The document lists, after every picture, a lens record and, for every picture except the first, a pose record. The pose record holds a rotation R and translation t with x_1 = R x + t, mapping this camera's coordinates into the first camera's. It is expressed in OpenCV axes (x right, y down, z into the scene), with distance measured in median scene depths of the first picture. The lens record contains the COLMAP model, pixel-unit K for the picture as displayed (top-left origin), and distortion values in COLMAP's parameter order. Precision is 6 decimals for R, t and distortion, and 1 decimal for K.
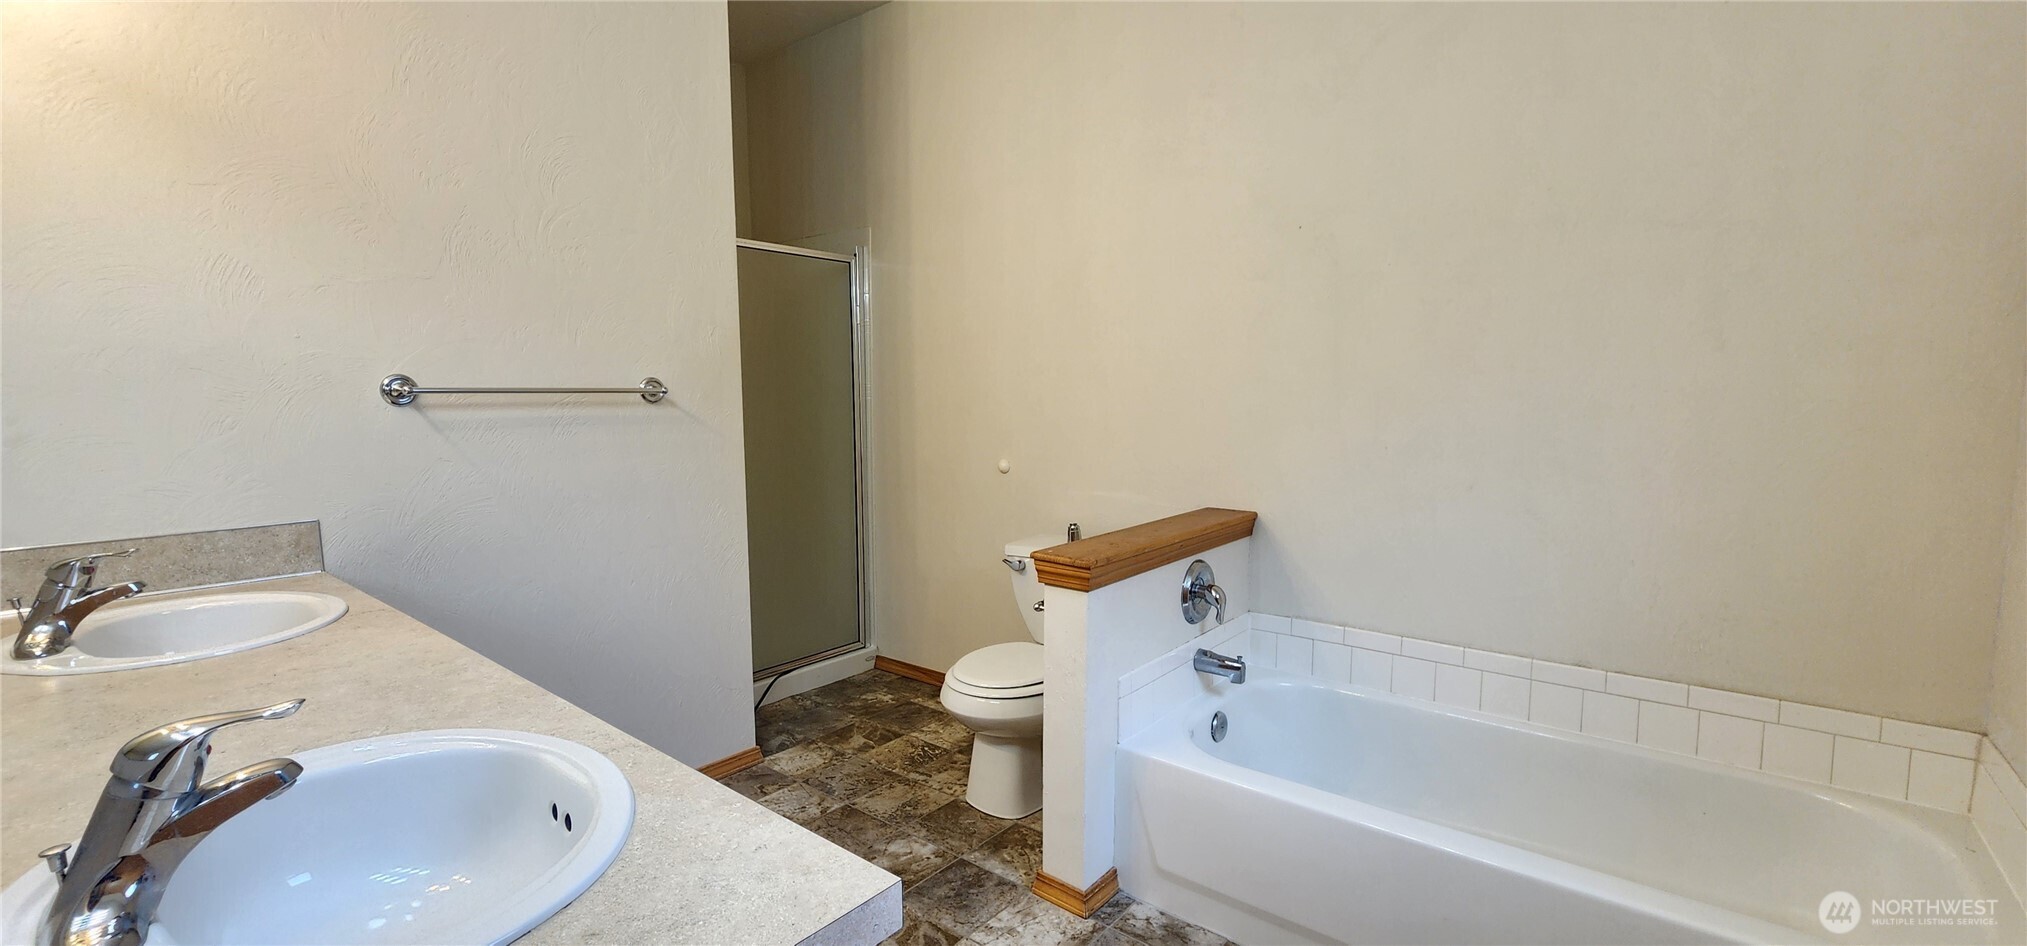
lens RADIAL K [[837.0, 0, 1013.3], [0, 837.0, 475.2], [0, 0, 1]] dist [0.000521, 0.000269]
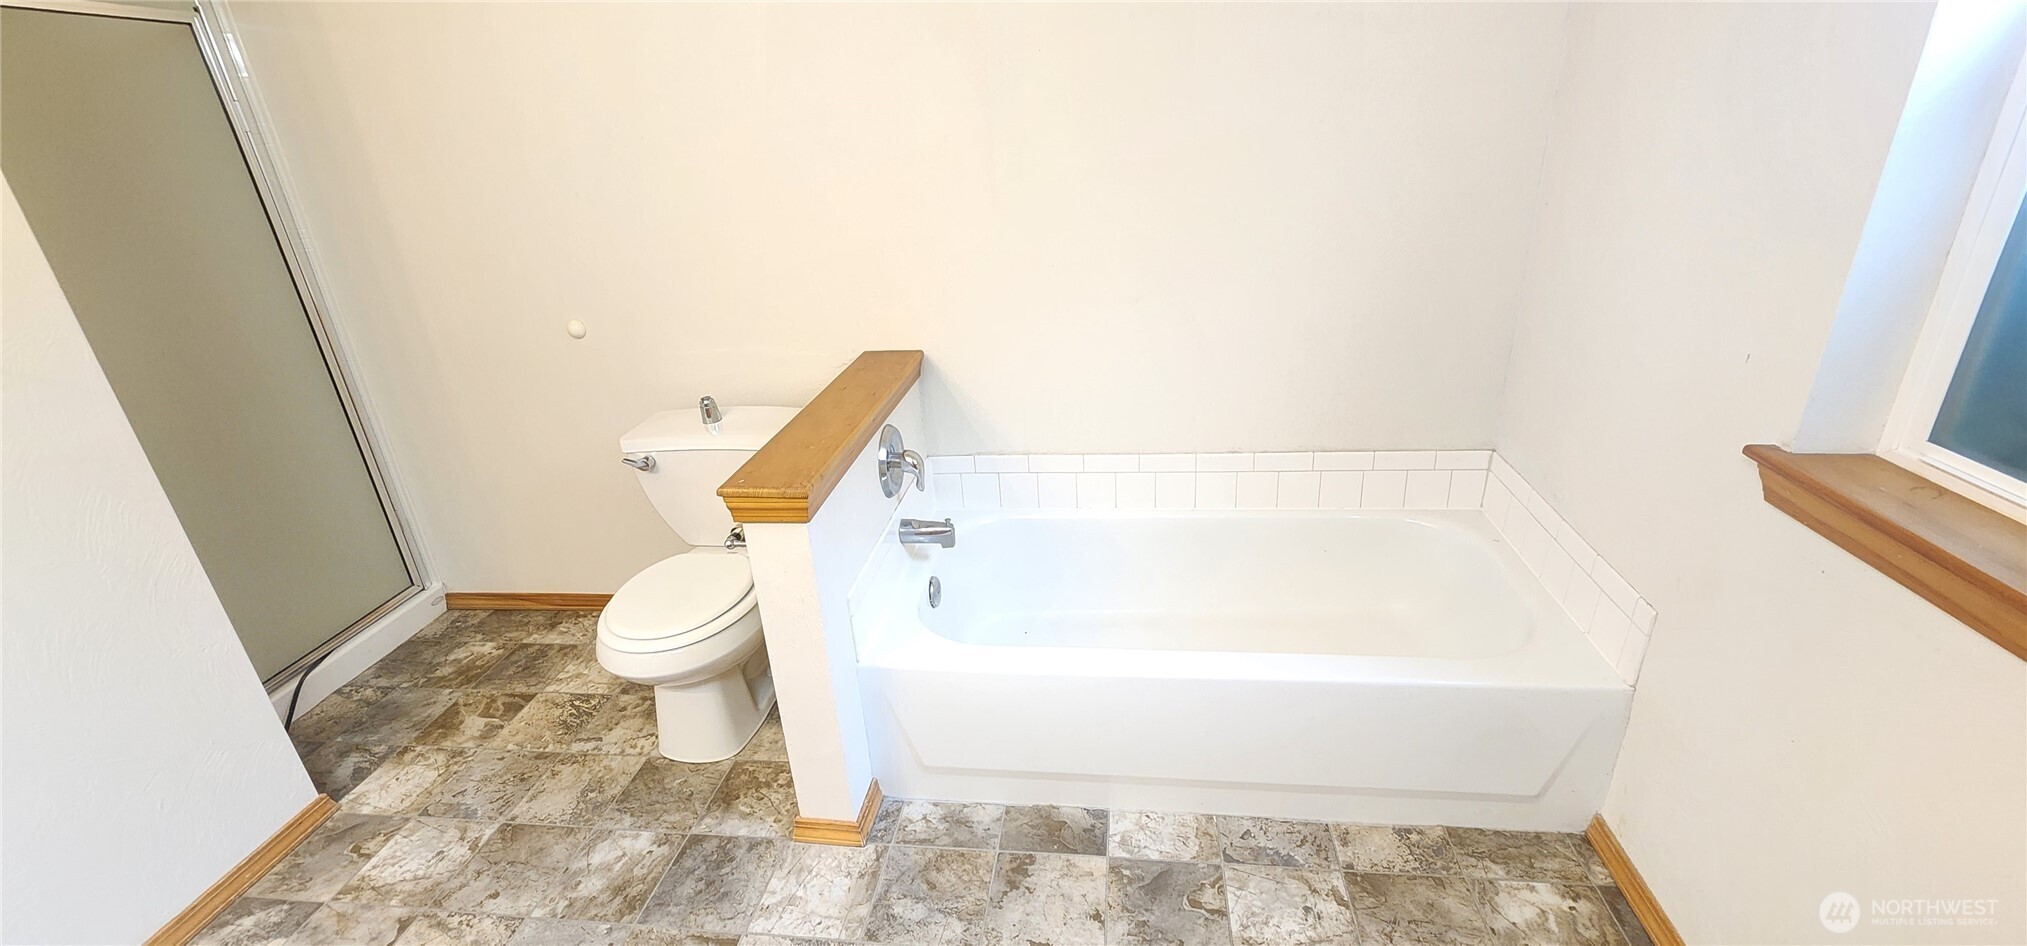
lens RADIAL K [[837.0, 0, 1013.3], [0, 837.0, 475.2], [0, 0, 1]] dist [0.000521, 0.000269]
pose [[0.849744, -0.247759, 0.465351, -0.080520], [0.111664, 0.947247, 0.300425, -0.092355], [-0.515235, -0.203321, 0.832582, 0.183319]]
